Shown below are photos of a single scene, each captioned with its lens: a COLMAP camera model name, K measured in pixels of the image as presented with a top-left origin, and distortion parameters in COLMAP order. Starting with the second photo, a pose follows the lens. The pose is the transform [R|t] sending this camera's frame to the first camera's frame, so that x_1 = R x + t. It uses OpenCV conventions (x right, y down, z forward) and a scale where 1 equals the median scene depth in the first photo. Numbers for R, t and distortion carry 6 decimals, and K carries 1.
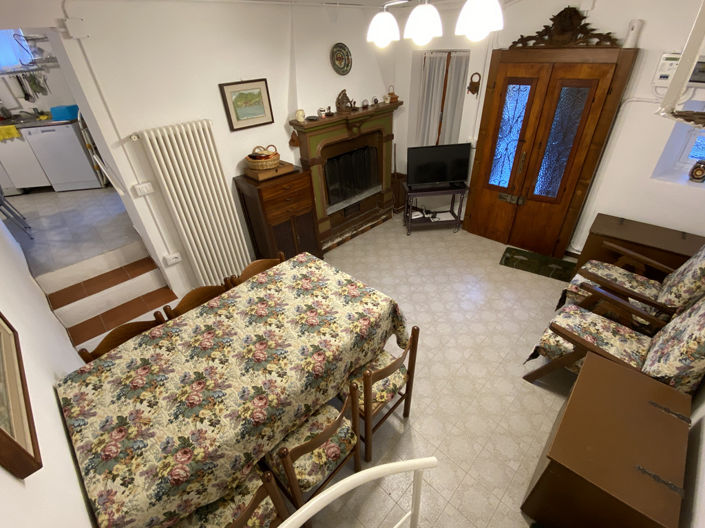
lens RADIAL K [[316.7, 0, 352.5], [0, 316.7, 264.0], [0, 0, 1]] dist [-0.036747, -0.000759]
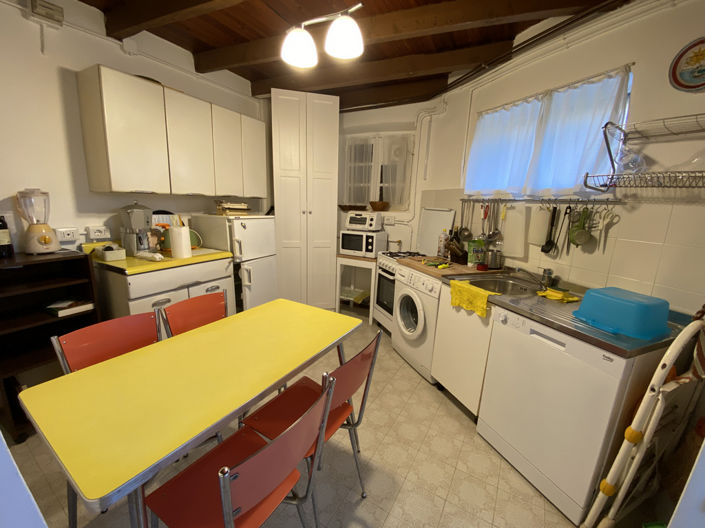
lens RADIAL K [[283.8, 0, 349.8], [0, 283.8, 265.5], [0, 0, 1]] dist [0.019116, -0.029753]
pose [[0.212339, 0.258847, -0.942290, -0.697115], [-0.582240, 0.807938, 0.090736, -0.380225], [0.784798, 0.529372, 0.322268, 0.597921]]
